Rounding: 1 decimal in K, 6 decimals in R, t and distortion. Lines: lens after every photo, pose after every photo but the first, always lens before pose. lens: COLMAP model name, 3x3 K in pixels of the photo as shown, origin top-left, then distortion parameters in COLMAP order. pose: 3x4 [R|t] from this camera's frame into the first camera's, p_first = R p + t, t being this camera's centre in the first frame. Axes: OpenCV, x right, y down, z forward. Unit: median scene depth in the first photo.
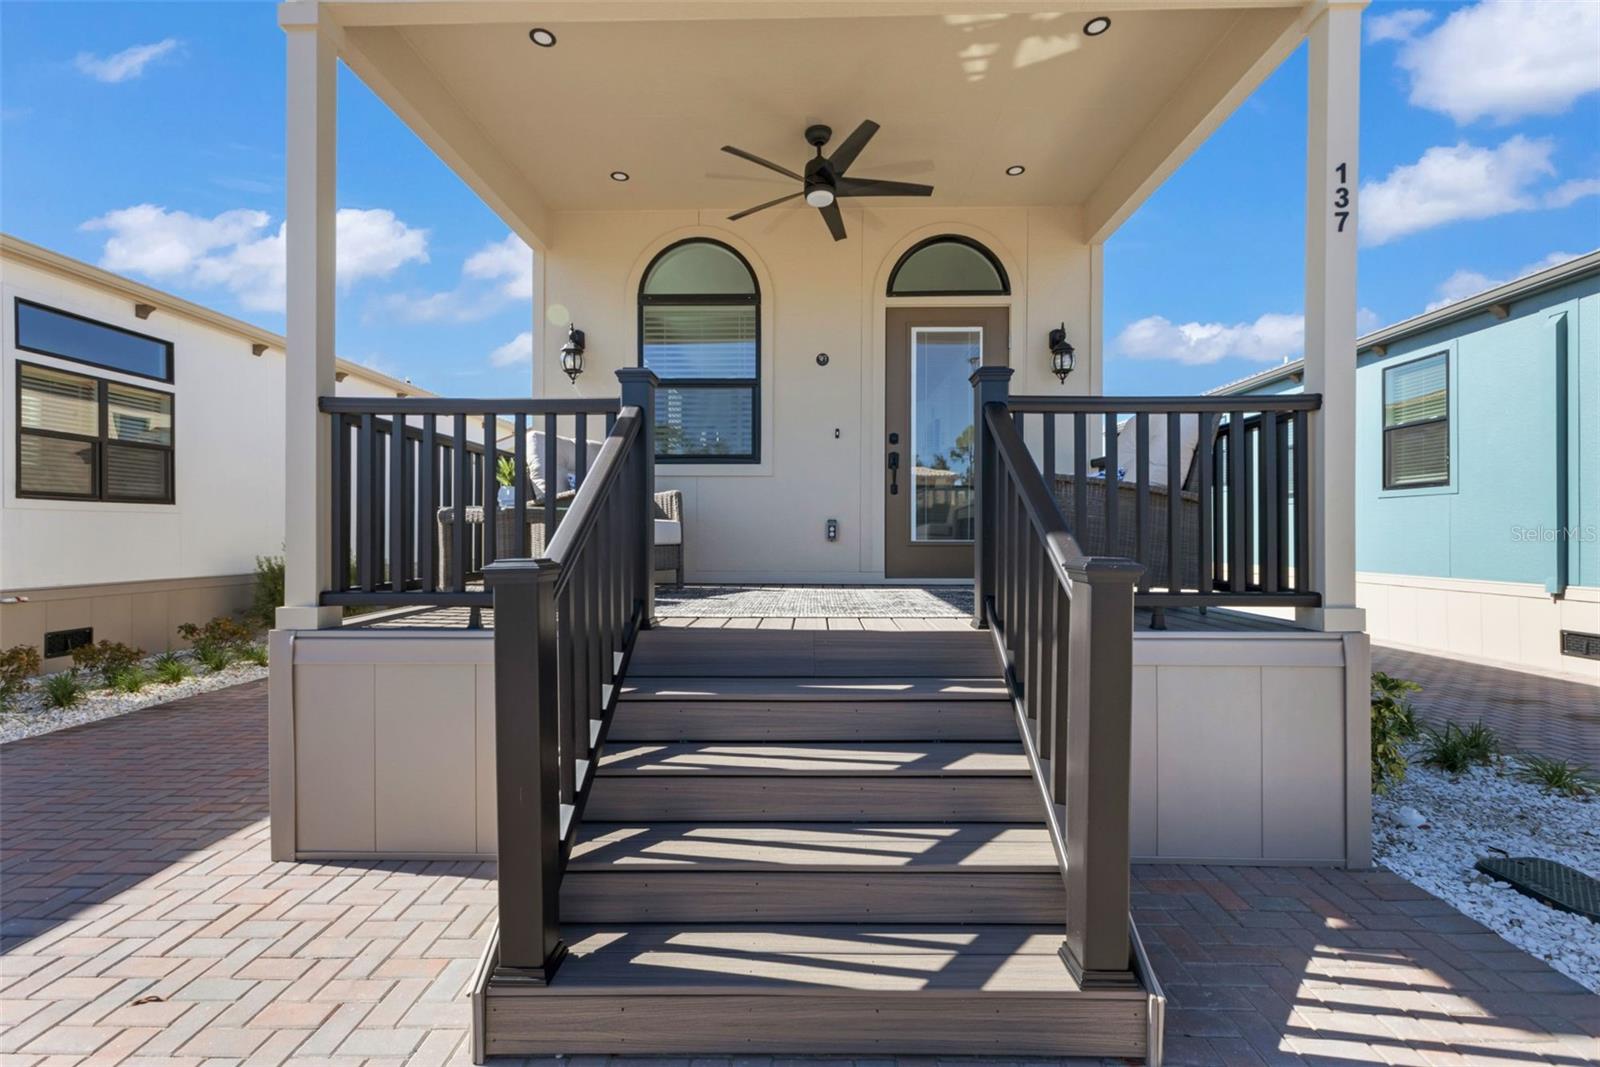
lens RADIAL K [[695.9, 0, 794.5], [0, 695.9, 537.6], [0, 0, 1]] dist [0.008933, -0.001128]
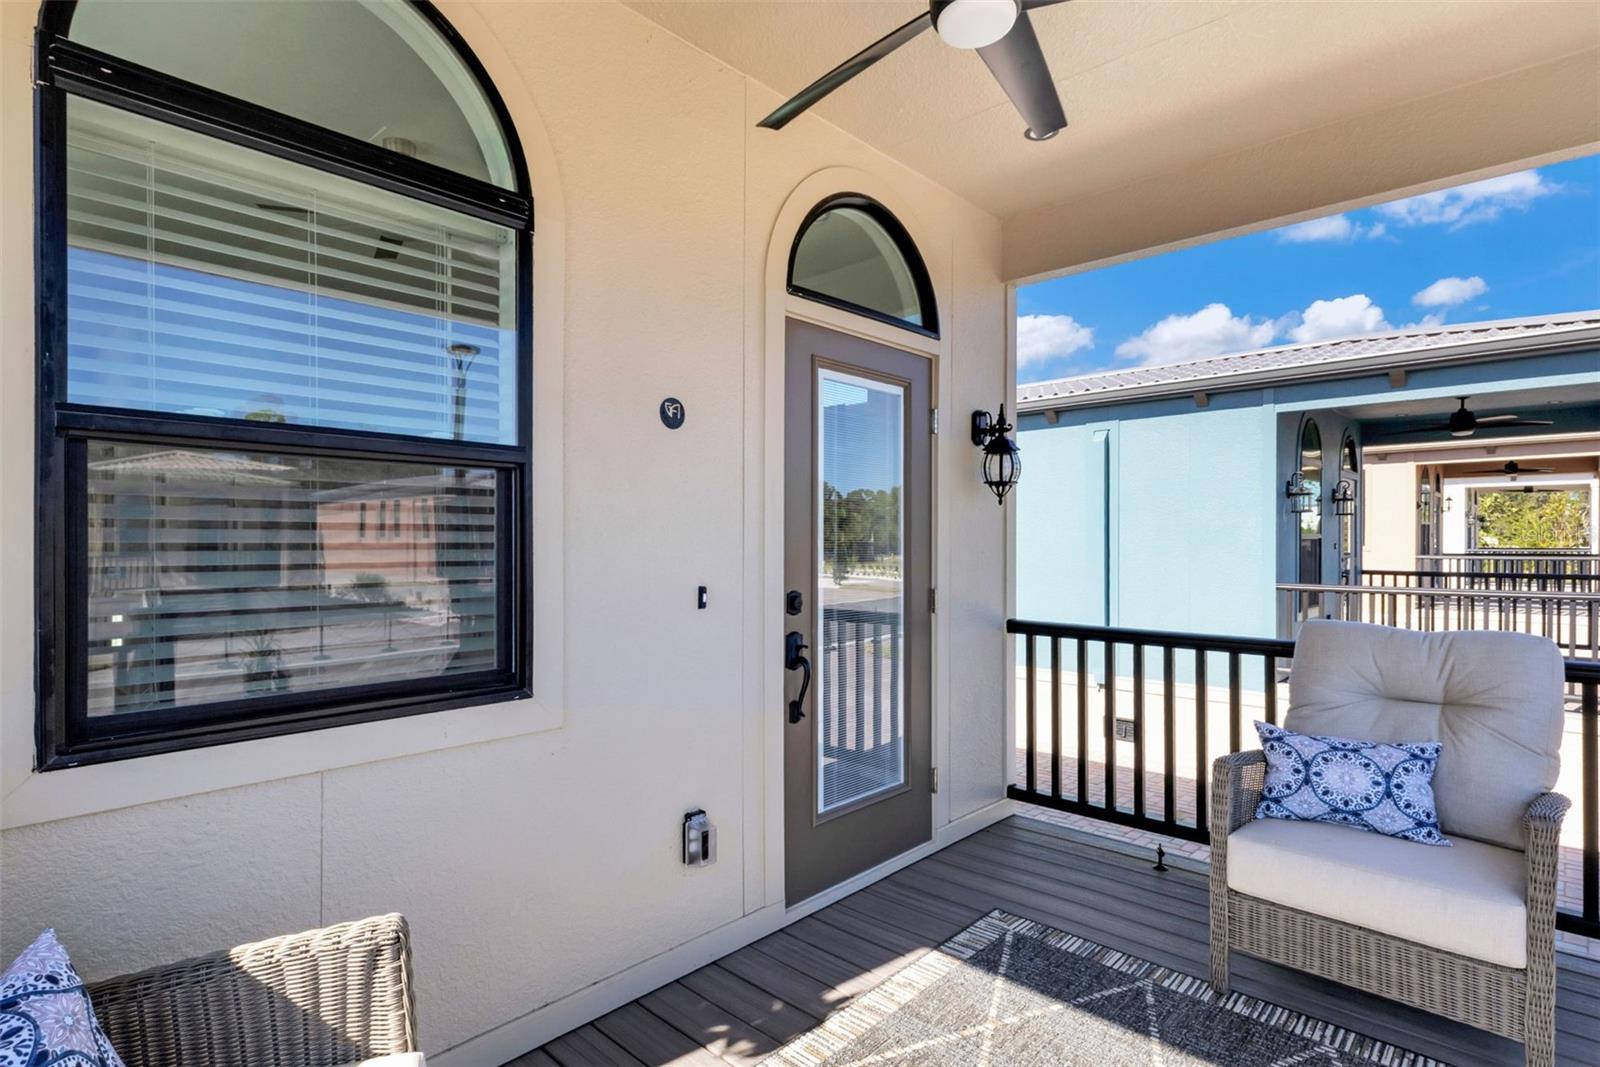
lens RADIAL K [[798.4, 0, 766.3], [0, 798.4, 550.7], [0, 0, 1]] dist [0.009841, 0.000011]
pose [[0.695261, -0.009444, 0.718695, -0.252251], [0.007174, 0.999955, 0.006199, -0.180364], [-0.718721, 0.000846, 0.695298, 0.646673]]
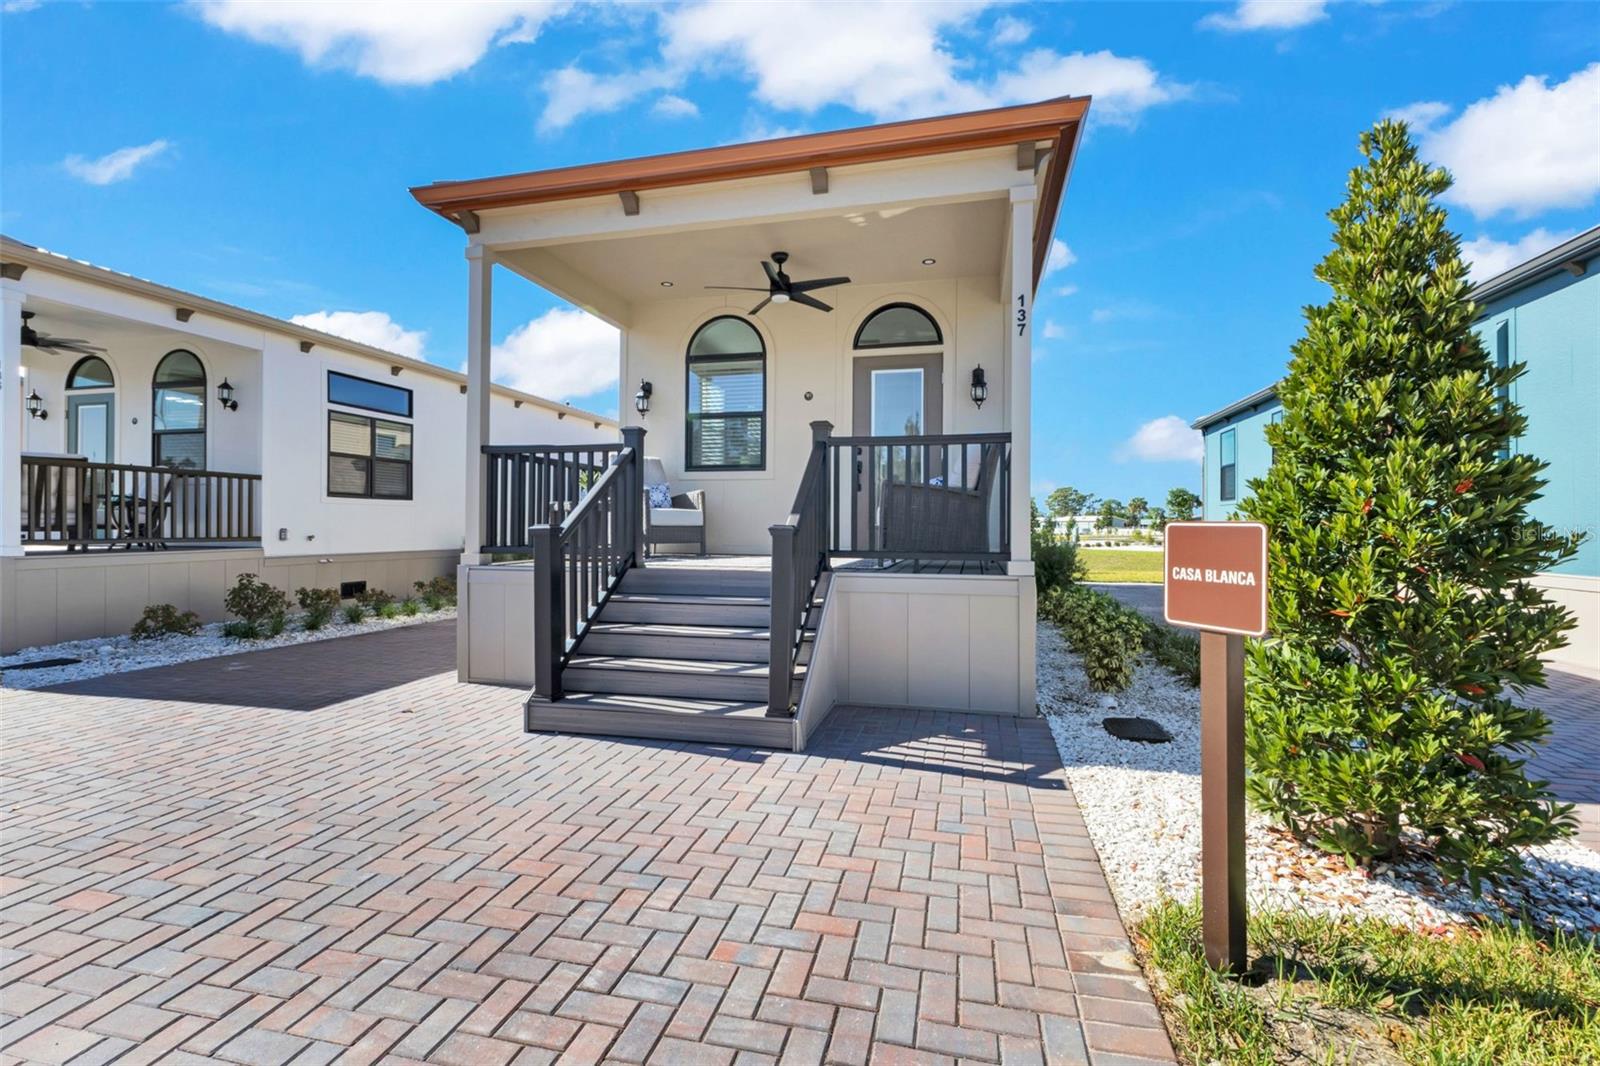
lens RADIAL K [[699.4, 0, 801.4], [0, 699.4, 524.3], [0, 0, 1]] dist [0.008334, 0.000049]
pose [[0.977474, 0.003343, -0.211028, 0.326862], [-0.005034, 0.999959, -0.007476, 0.014764], [0.210994, 0.008370, 0.977452, -0.388197]]
